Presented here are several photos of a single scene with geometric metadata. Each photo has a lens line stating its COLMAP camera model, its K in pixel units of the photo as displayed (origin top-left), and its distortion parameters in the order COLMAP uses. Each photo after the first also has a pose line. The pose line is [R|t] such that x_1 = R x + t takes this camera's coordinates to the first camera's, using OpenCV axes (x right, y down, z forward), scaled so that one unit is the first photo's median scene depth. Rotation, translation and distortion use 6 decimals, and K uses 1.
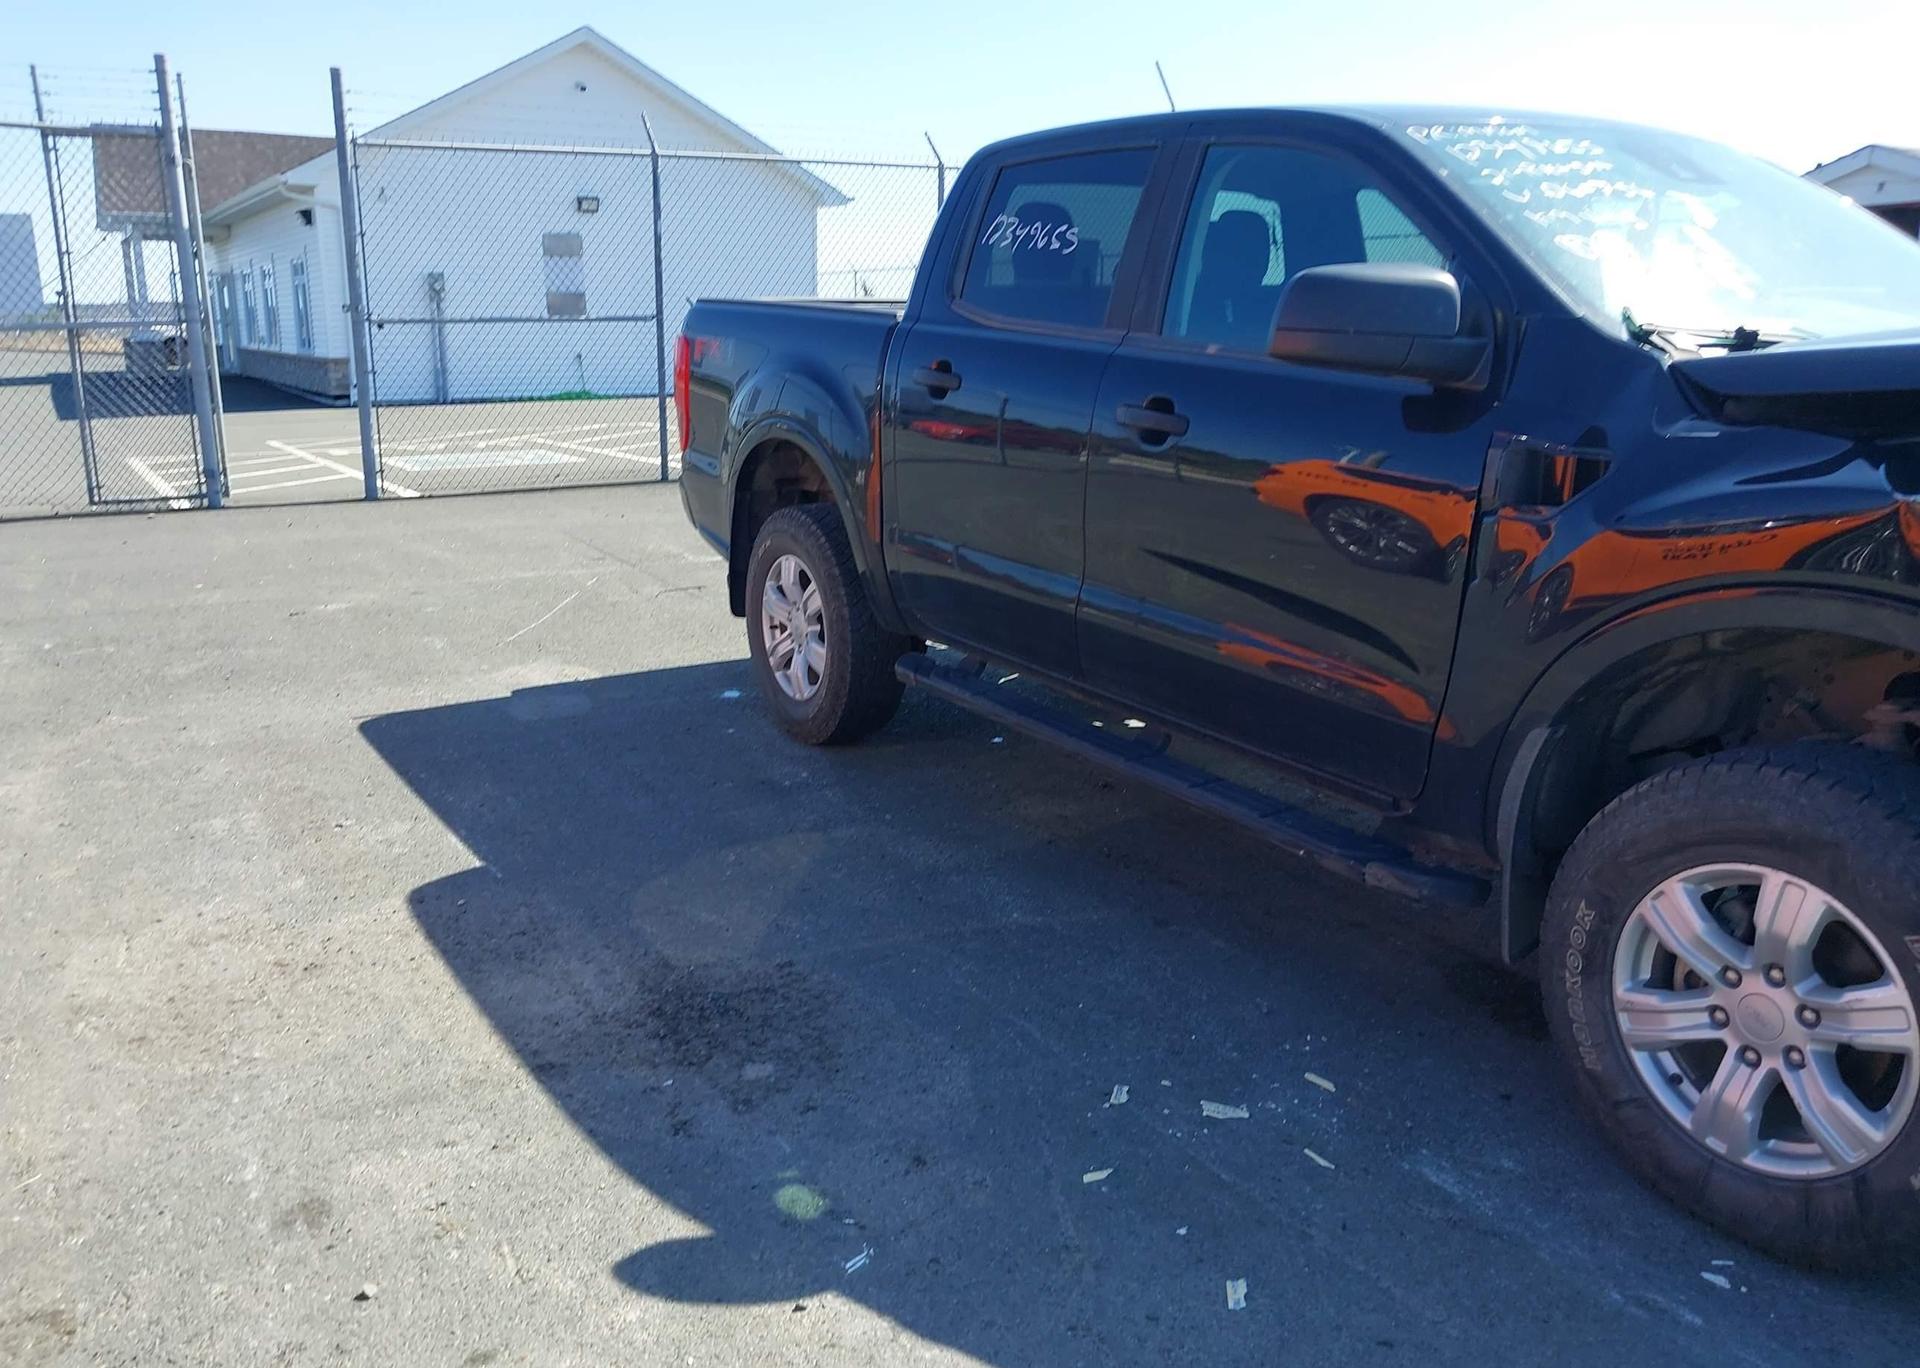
lens RADIAL K [[1517.1, 0, 913.7], [0, 1517.1, 727.0], [0, 0, 1]] dist [0.085651, -0.113982]
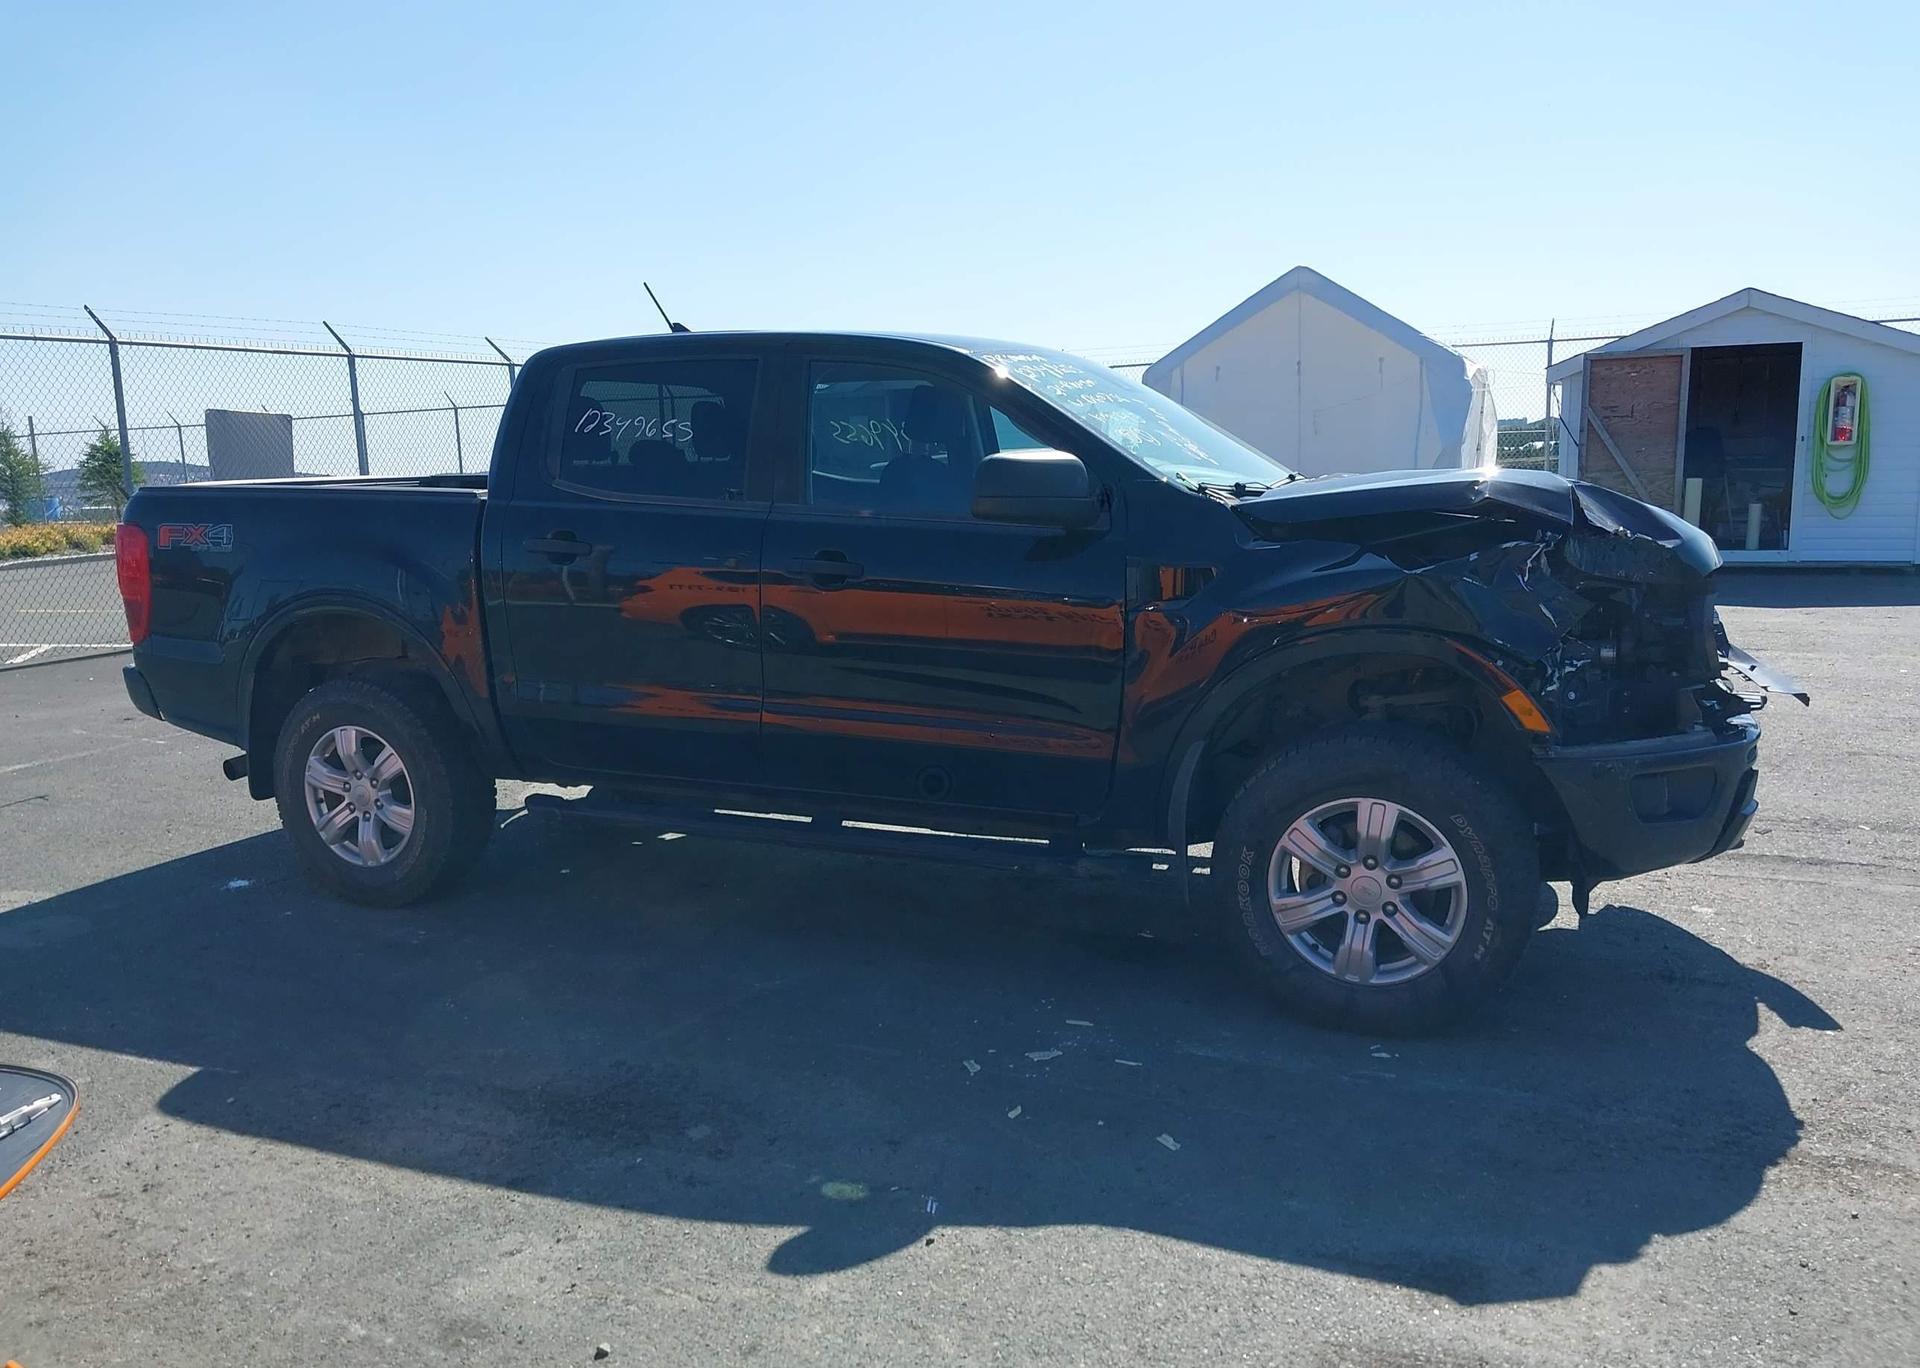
lens RADIAL K [[1528.6, 0, 926.4], [0, 1528.6, 705.2], [0, 0, 1]] dist [0.072554, -0.130608]
pose [[0.825102, -0.113764, 0.553411, -0.613595], [0.177810, 0.982032, -0.063228, 0.012776], [-0.536274, 0.150571, 0.830505, -0.118128]]
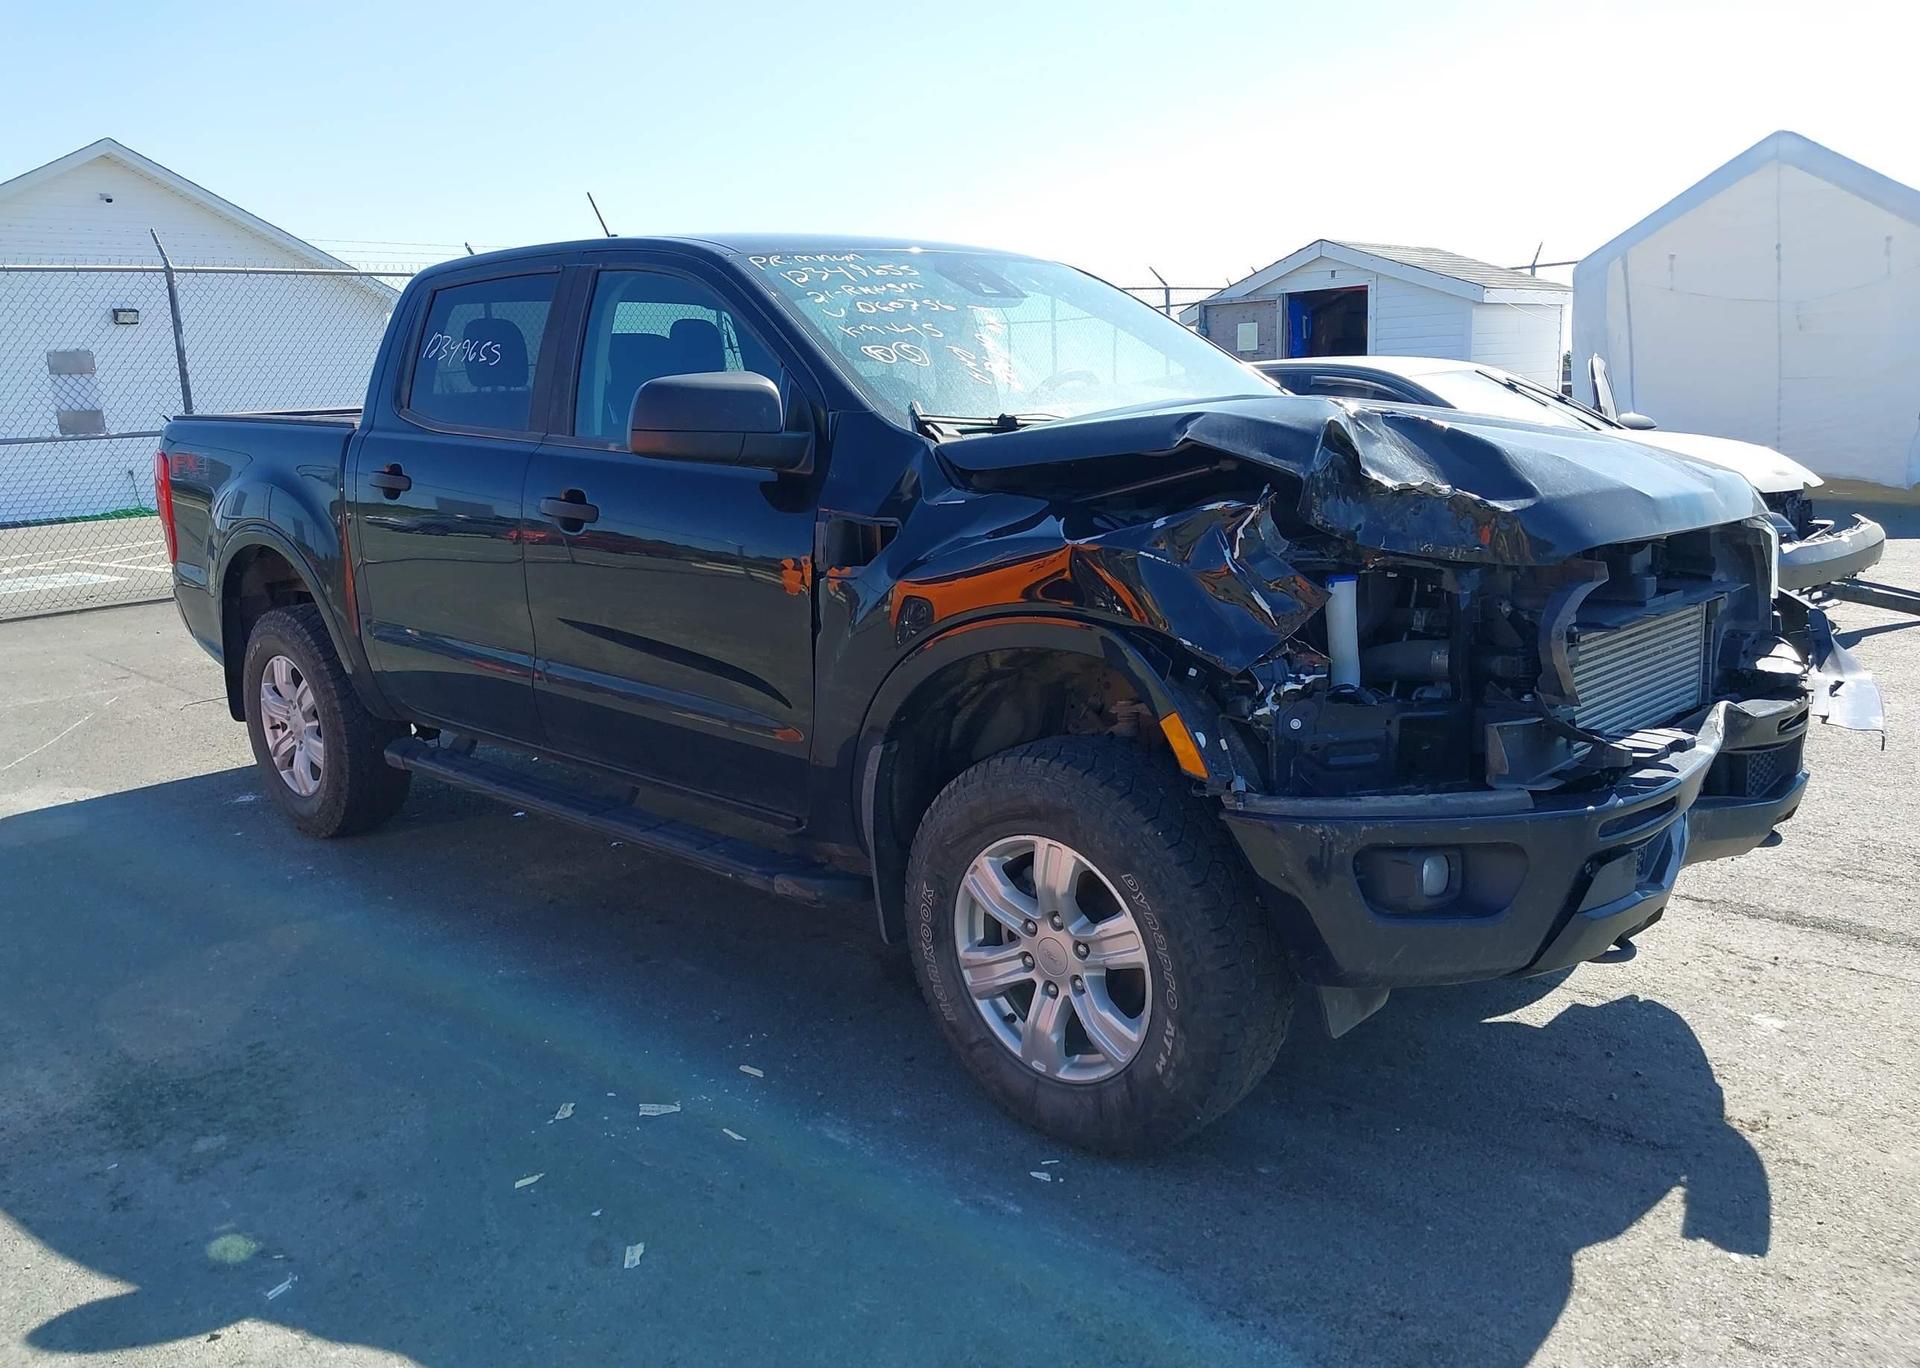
lens RADIAL K [[1479.2, 0, 884.1], [0, 1479.2, 704.0], [0, 0, 1]] dist [0.124925, -0.197975]
pose [[0.967947, -0.090805, 0.234166, 0.129759], [0.105998, 0.992947, -0.053104, 0.029190], [-0.227693, 0.076223, 0.970745, -0.134398]]
